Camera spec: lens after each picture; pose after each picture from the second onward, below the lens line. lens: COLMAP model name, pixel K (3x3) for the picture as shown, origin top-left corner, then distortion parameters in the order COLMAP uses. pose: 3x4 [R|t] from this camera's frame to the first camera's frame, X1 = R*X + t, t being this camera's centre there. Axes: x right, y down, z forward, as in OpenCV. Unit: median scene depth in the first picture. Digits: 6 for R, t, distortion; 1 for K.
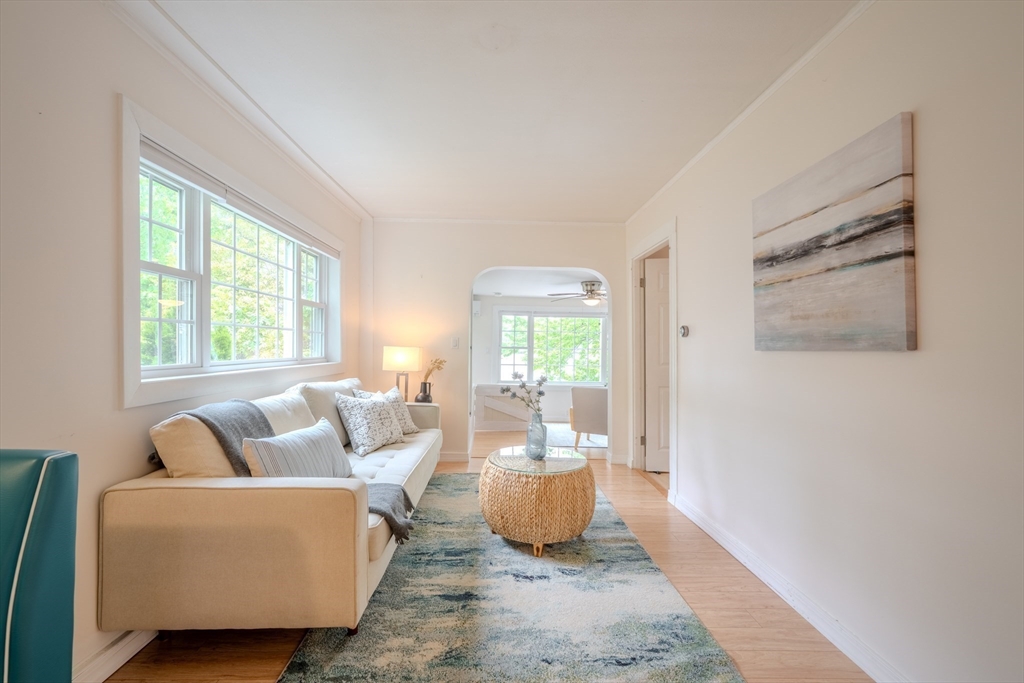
lens RADIAL K [[407.6, 0, 513.8], [0, 407.6, 340.6], [0, 0, 1]] dist [-0.000811, -0.000063]
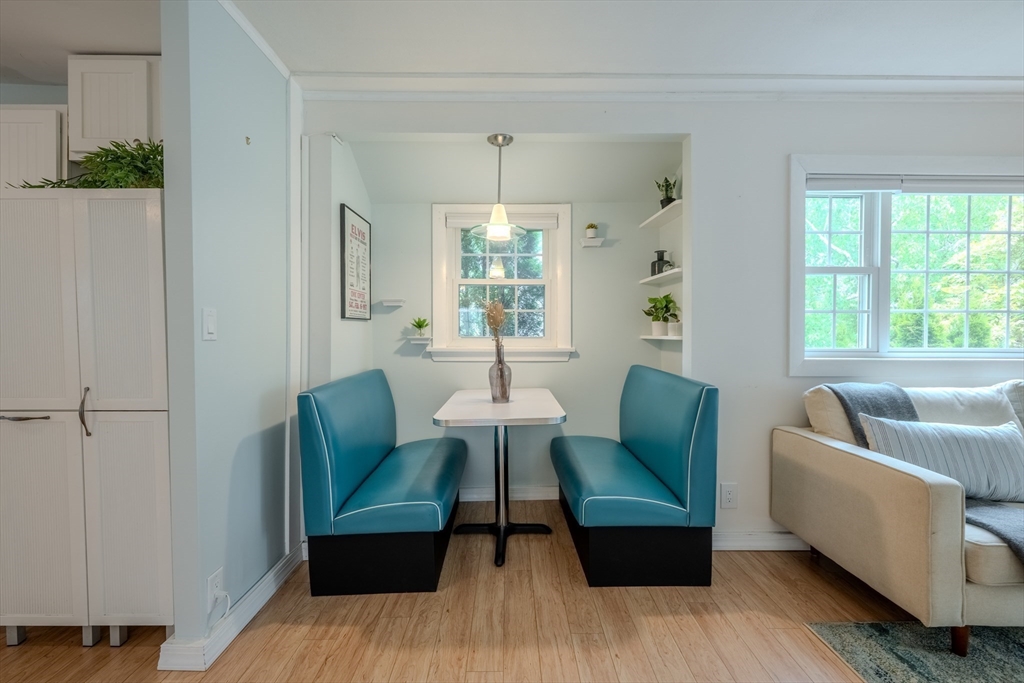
lens RADIAL K [[448.0, 0, 504.4], [0, 448.0, 344.4], [0, 0, 1]] dist [-0.003729, 0.001131]
pose [[-0.026182, 0.023031, -0.999392, 0.435431], [0.009925, 0.999691, 0.022778, 0.006720], [0.999608, -0.009322, -0.026402, 0.028344]]
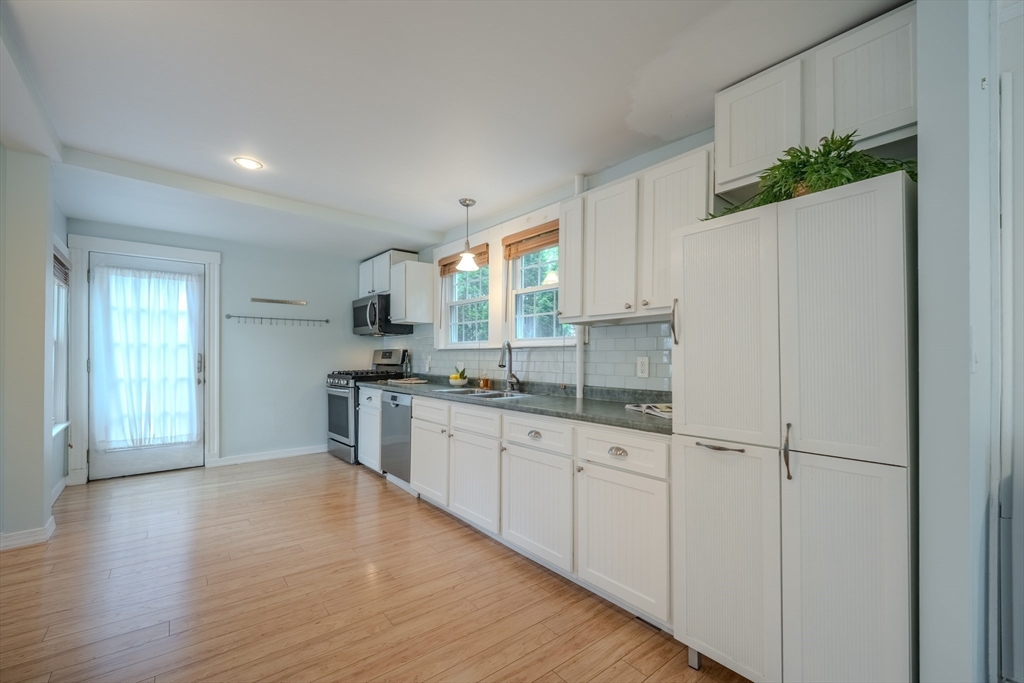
lens RADIAL K [[418.8, 0, 531.3], [0, 418.8, 355.5], [0, 0, 1]] dist [-0.000125, 0.000338]
pose [[-0.773981, -0.010185, -0.633127, 0.394916], [0.003116, 0.999797, -0.019893, -0.000692], [0.633202, -0.017369, -0.773792, -0.433237]]
